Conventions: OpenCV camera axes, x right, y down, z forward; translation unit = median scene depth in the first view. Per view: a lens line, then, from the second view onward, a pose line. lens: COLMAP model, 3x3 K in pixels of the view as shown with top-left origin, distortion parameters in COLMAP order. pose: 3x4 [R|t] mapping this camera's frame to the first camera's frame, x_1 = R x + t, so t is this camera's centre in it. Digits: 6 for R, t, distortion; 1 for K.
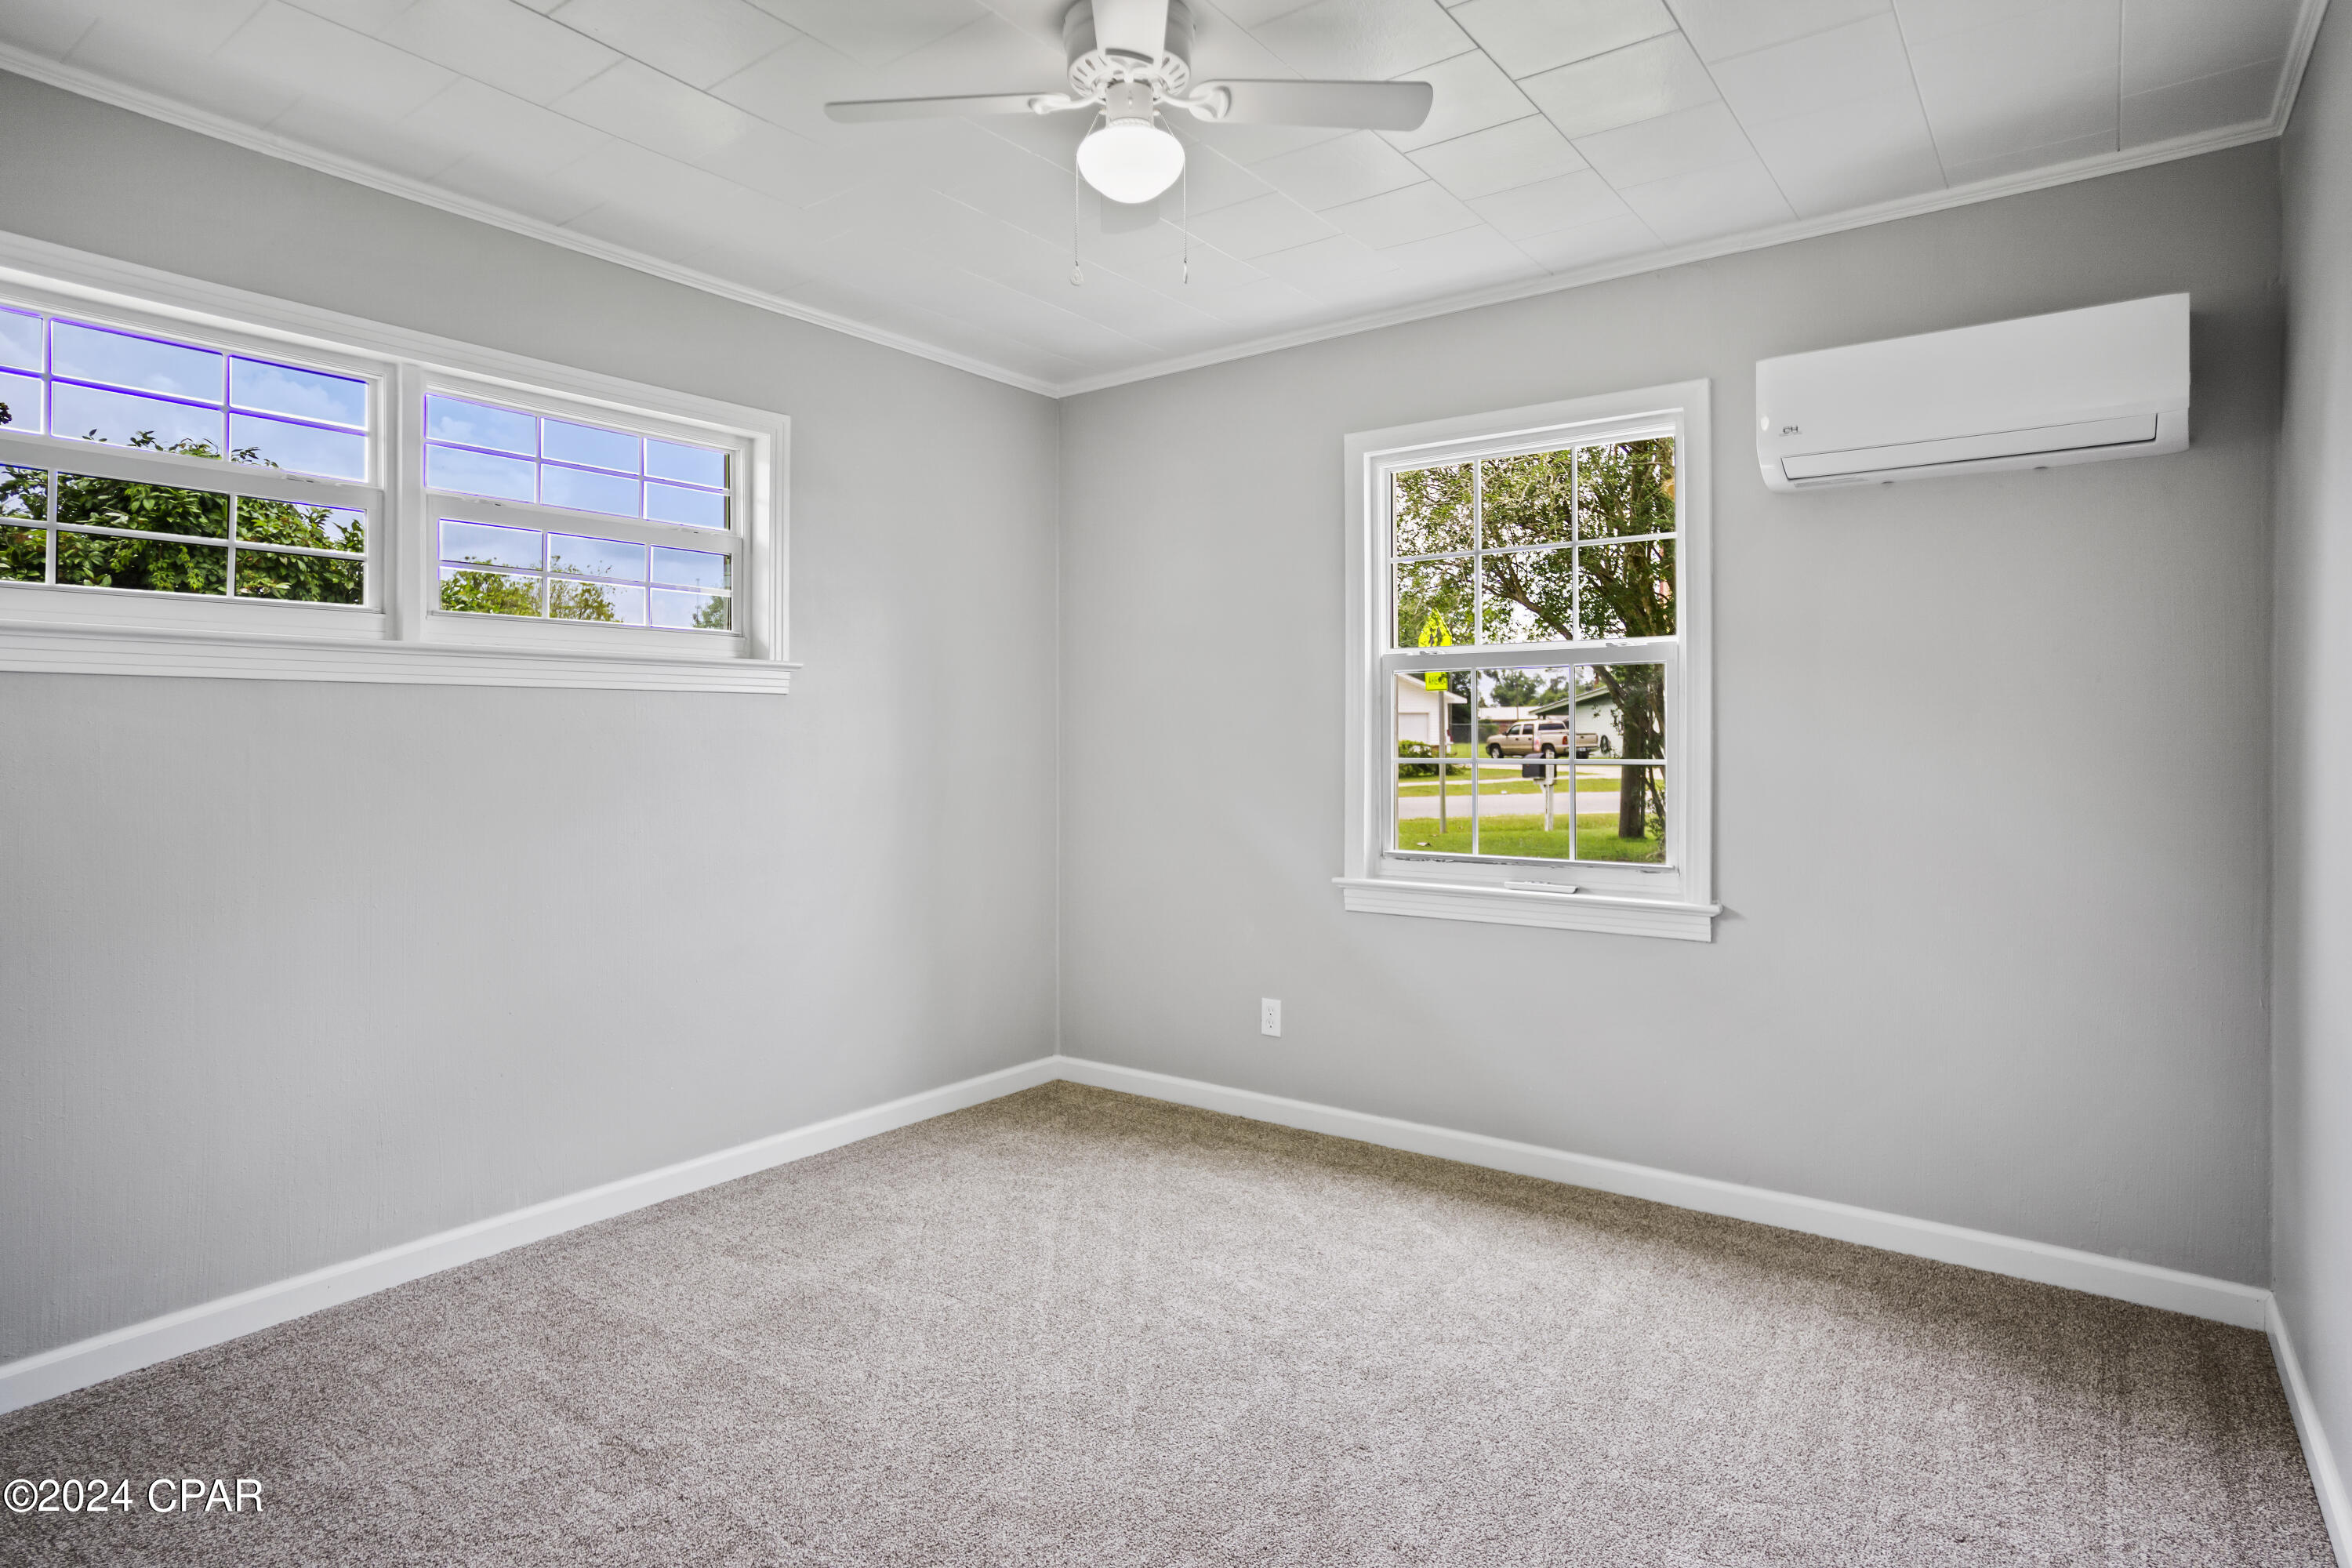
lens RADIAL K [[1269.2, 0, 1161.9], [0, 1269.2, 744.8], [0, 0, 1]] dist [-0.038342, 0.001249]
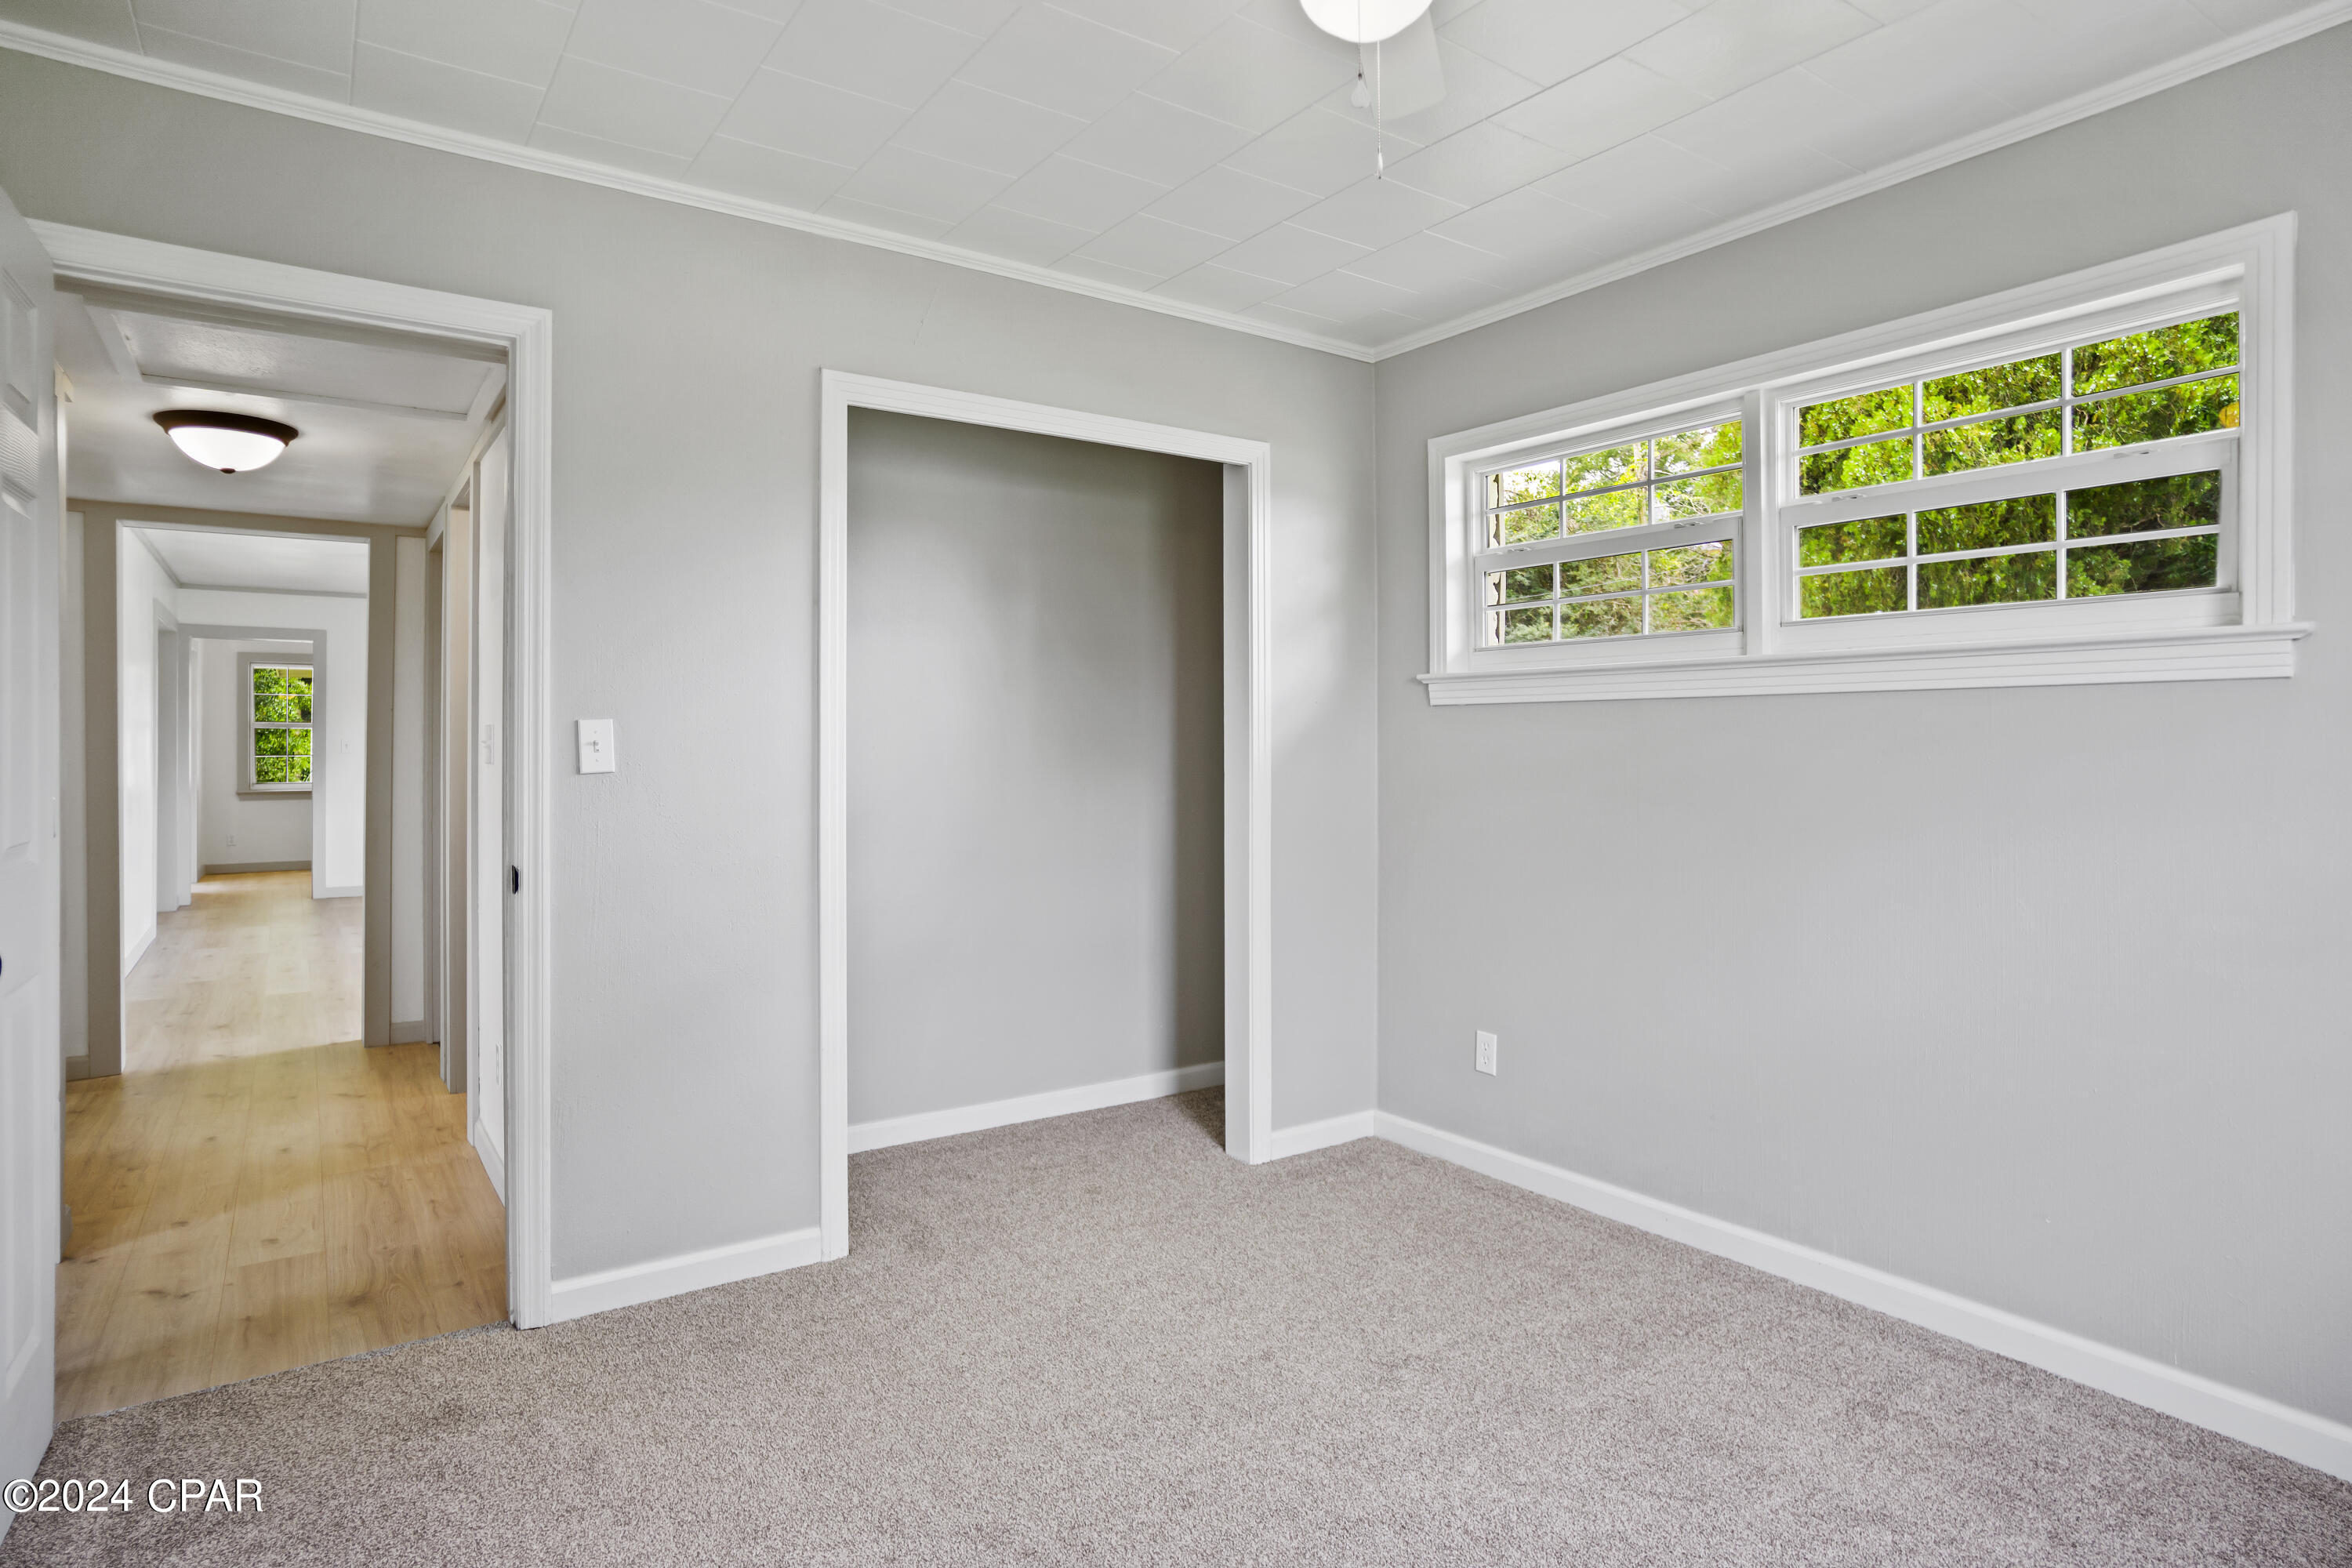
lens RADIAL K [[1269.2, 0, 1161.9], [0, 1269.2, 744.8], [0, 0, 1]] dist [-0.038342, 0.001249]
pose [[-0.334426, 0.001535, -0.942421, 0.511405], [-0.007178, 0.999966, 0.004176, -0.008108], [0.942395, 0.008161, -0.334403, 0.811891]]
